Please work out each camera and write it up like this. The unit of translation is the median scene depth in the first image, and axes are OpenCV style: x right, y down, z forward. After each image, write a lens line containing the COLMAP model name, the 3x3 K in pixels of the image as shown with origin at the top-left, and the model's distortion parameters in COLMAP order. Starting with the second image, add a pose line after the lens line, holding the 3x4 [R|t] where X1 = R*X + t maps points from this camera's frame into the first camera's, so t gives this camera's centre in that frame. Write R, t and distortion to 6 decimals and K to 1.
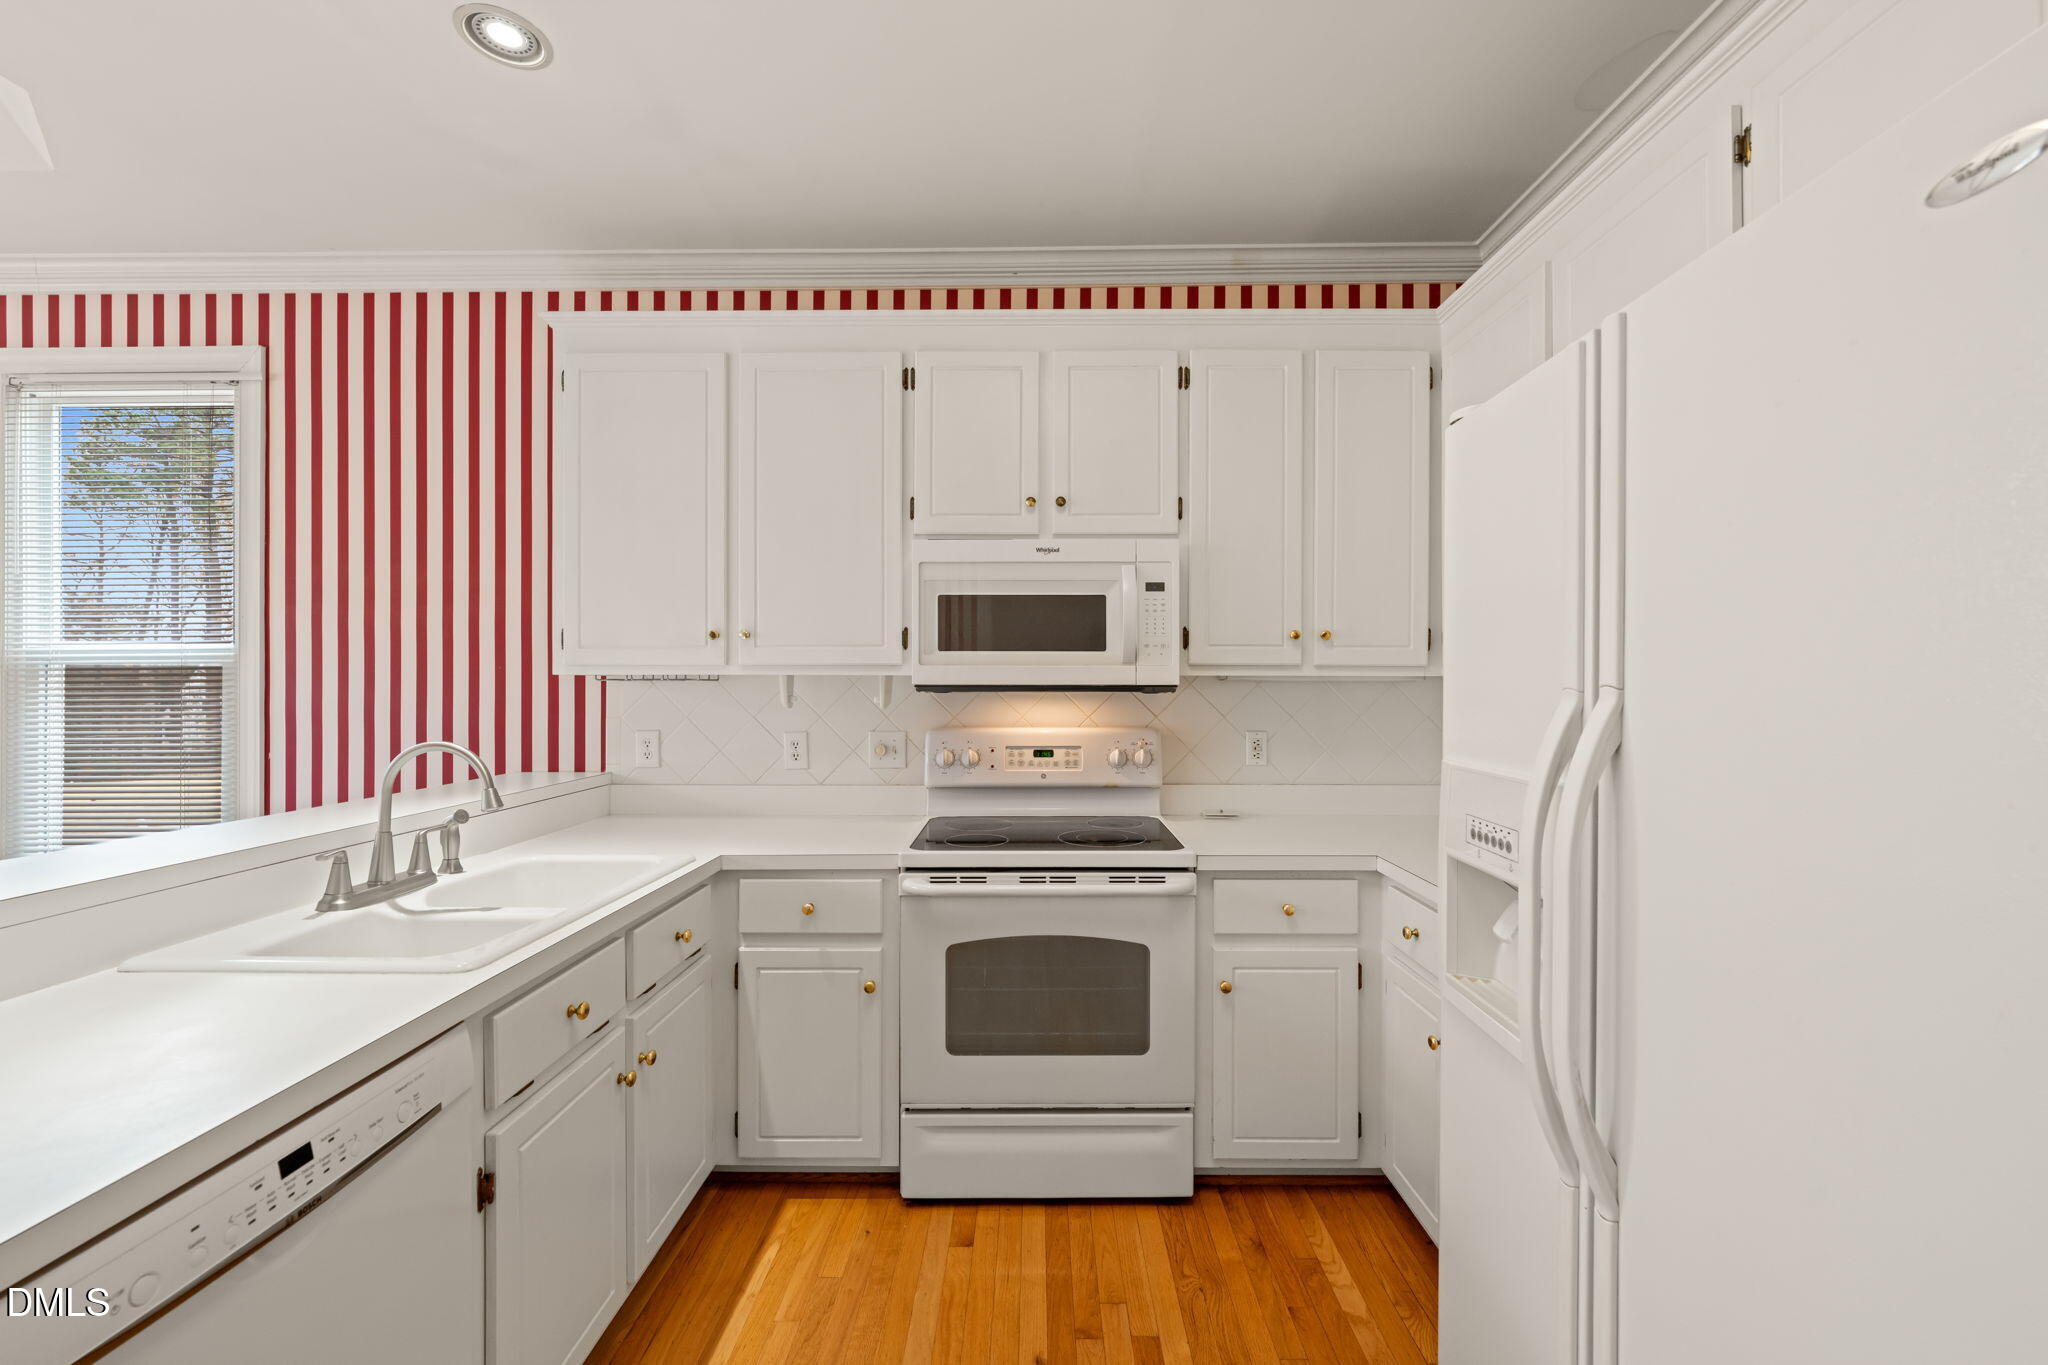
lens RADIAL K [[896.4, 0, 1032.6], [0, 896.4, 679.0], [0, 0, 1]] dist [-0.000860, -0.000067]
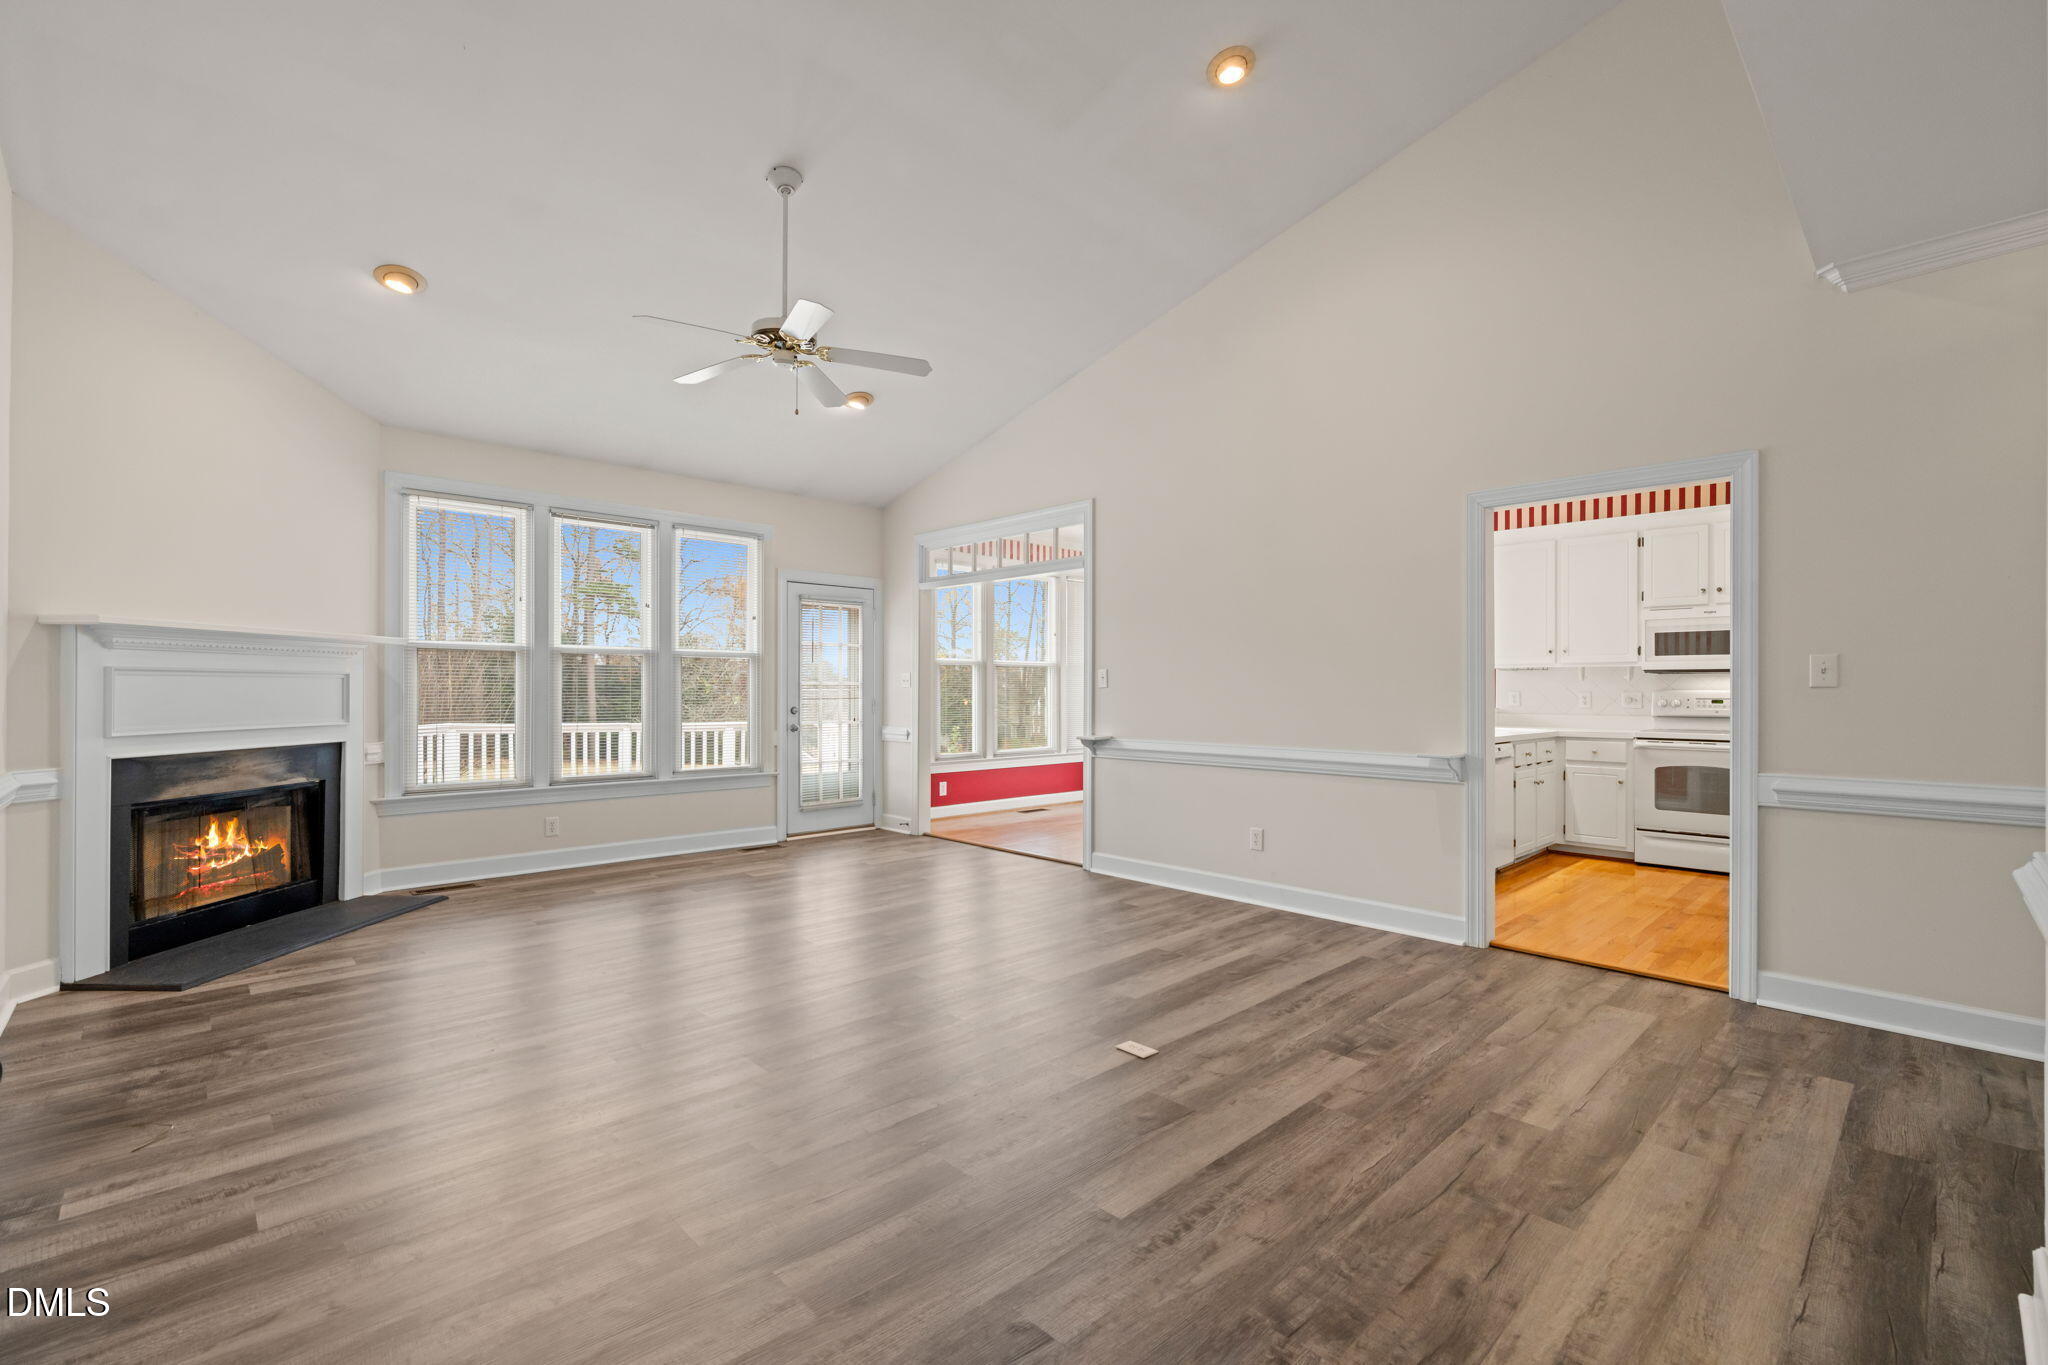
lens RADIAL K [[896.4, 0, 1032.6], [0, 896.4, 679.0], [0, 0, 1]] dist [-0.000860, -0.000067]
pose [[0.702384, -0.004777, -0.711782, 0.438922], [-0.002372, 0.999956, -0.009052, 0.057734], [0.711794, 0.008047, 0.702342, -1.907996]]
